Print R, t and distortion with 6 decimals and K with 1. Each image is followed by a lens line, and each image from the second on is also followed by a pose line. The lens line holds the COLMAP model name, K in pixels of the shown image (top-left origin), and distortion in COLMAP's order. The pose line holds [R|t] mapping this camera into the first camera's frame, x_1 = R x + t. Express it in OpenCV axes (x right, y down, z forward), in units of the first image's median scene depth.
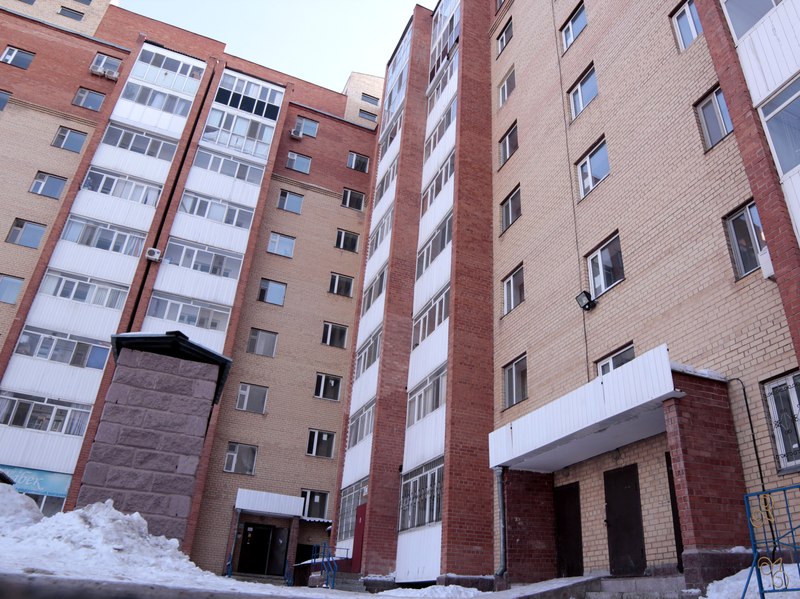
lens RADIAL K [[600.9, 0, 402.2], [0, 600.9, 298.8], [0, 0, 1]] dist [-0.086400, 0.007801]
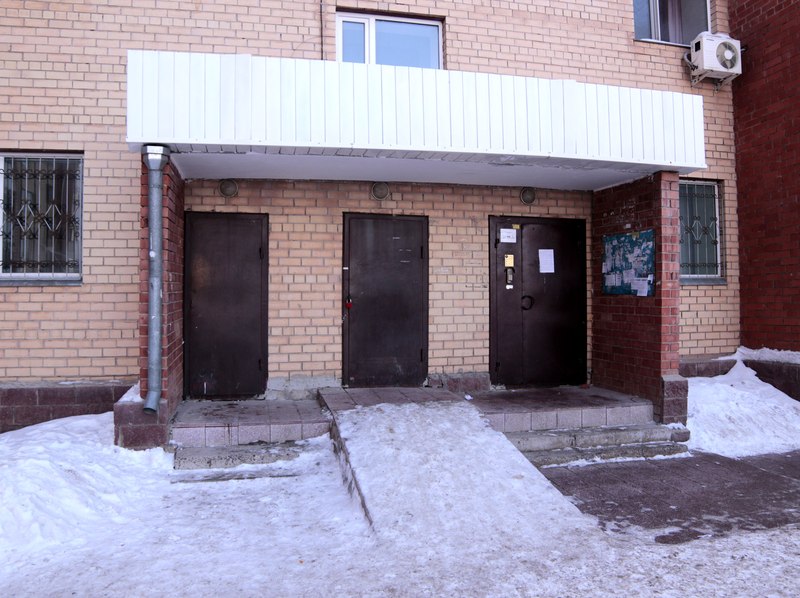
lens RADIAL K [[600.9, 0, 399.7], [0, 600.9, 302.8], [0, 0, 1]] dist [-0.086400, 0.007801]
pose [[0.138191, -0.035969, 0.989752, -0.227146], [-0.453142, 0.886310, 0.095478, 0.306746], [-0.880662, -0.461693, 0.106181, 0.900131]]
